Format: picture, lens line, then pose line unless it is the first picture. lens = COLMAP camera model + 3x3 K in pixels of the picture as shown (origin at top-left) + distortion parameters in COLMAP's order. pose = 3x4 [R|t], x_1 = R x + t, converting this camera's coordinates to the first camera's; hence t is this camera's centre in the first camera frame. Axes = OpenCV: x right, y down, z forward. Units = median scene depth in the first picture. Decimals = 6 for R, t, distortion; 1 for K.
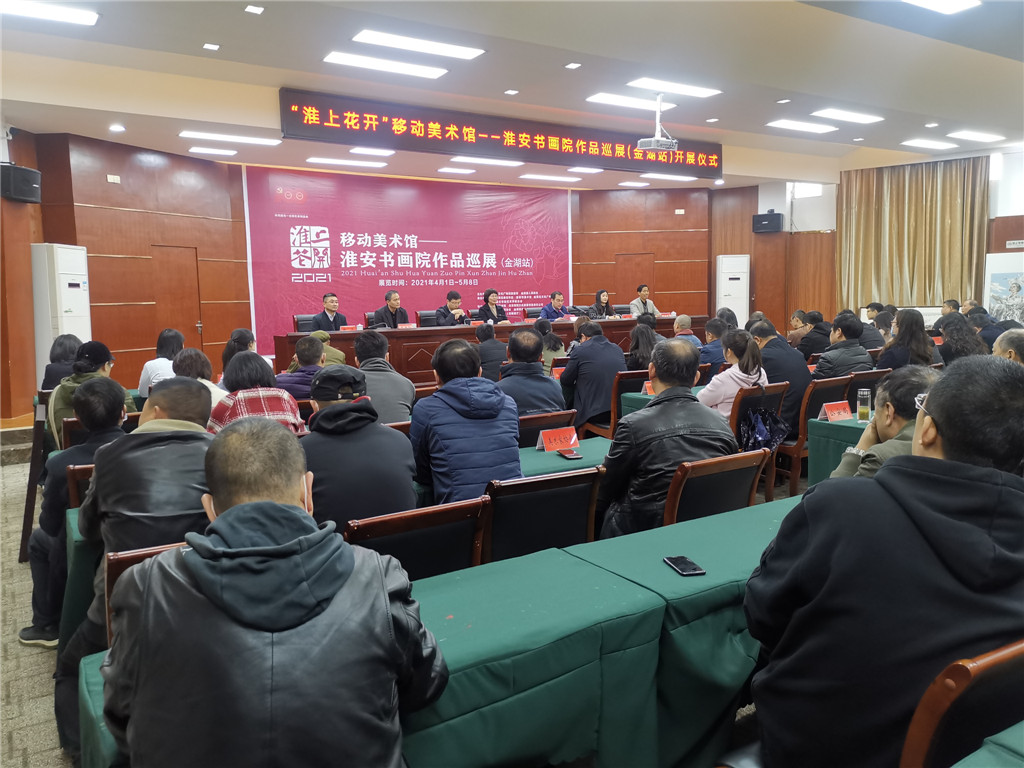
lens RADIAL K [[799.8, 0, 507.8], [0, 799.8, 378.1], [0, 0, 1]] dist [0.050287, -0.040139]
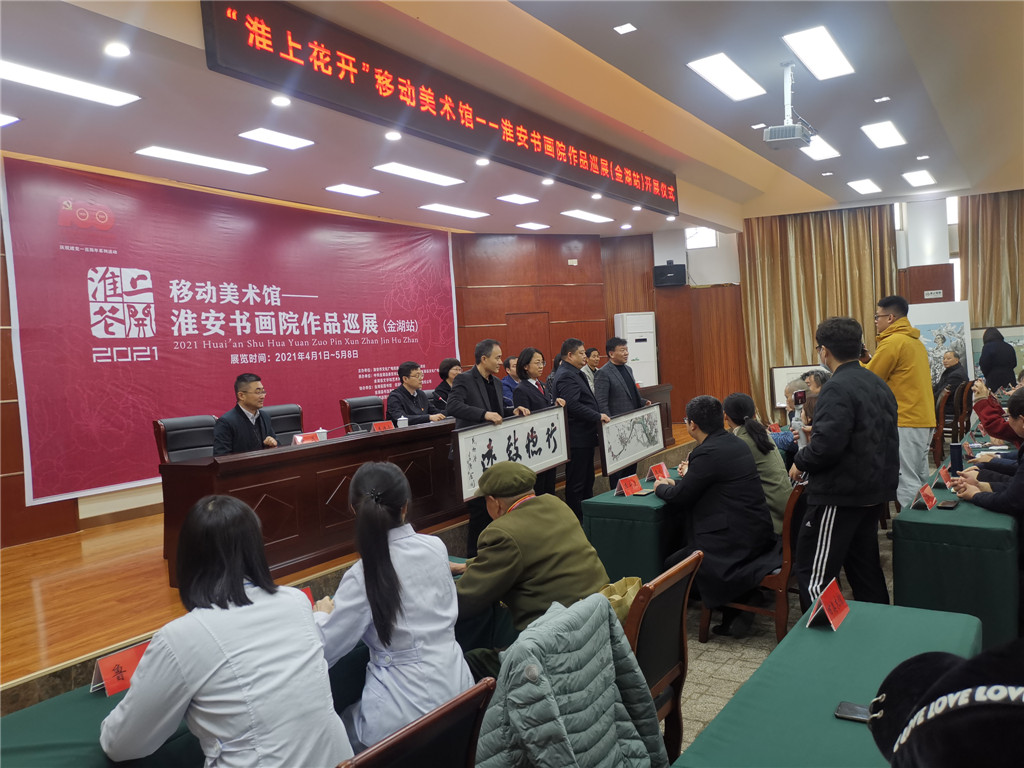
lens RADIAL K [[799.8, 0, 507.8], [0, 799.8, 378.1], [0, 0, 1]] dist [0.050287, -0.040139]
pose [[0.911057, -0.048281, 0.409443, -0.225571], [0.087158, 0.993228, -0.076817, -0.036708], [-0.402962, 0.105671, 0.909096, 0.340848]]
